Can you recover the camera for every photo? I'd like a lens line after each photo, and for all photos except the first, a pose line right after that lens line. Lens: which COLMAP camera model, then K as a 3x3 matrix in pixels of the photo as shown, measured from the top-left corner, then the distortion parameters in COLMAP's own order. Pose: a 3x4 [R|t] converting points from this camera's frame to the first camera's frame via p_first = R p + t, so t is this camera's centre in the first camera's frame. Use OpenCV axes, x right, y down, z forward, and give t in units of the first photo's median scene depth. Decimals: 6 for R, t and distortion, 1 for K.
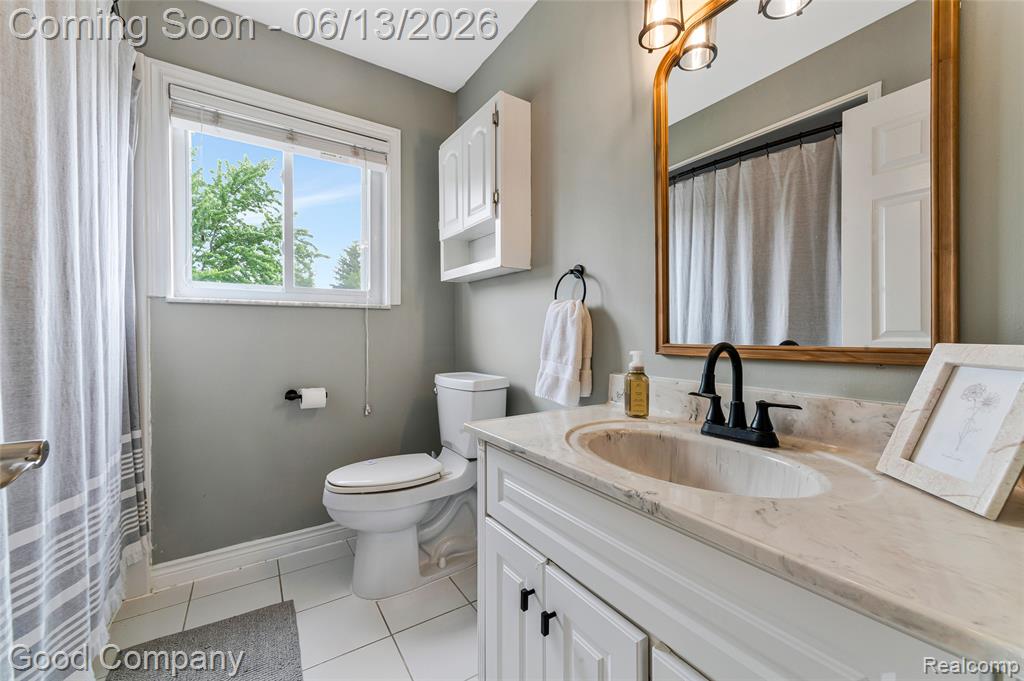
lens RADIAL K [[406.4, 0, 511.6], [0, 406.4, 333.7], [0, 0, 1]] dist [0.008607, -0.002048]
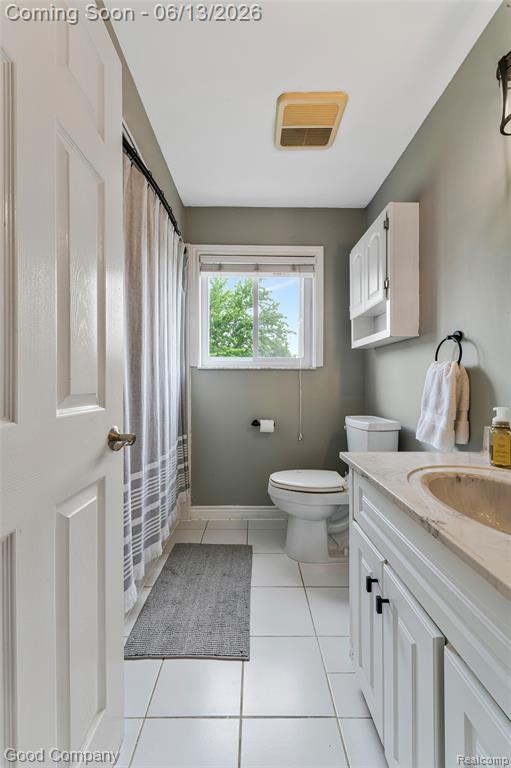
lens RADIAL K [[299.0, 0, 258.8], [0, 299.0, 381.0], [0, 0, 1]] dist [0.008259, -0.000131]
pose [[0.850503, 0.001964, -0.525966, 0.135617], [-0.006117, 0.999962, -0.006158, -0.016279], [0.525934, 0.008455, 0.850483, -0.038939]]
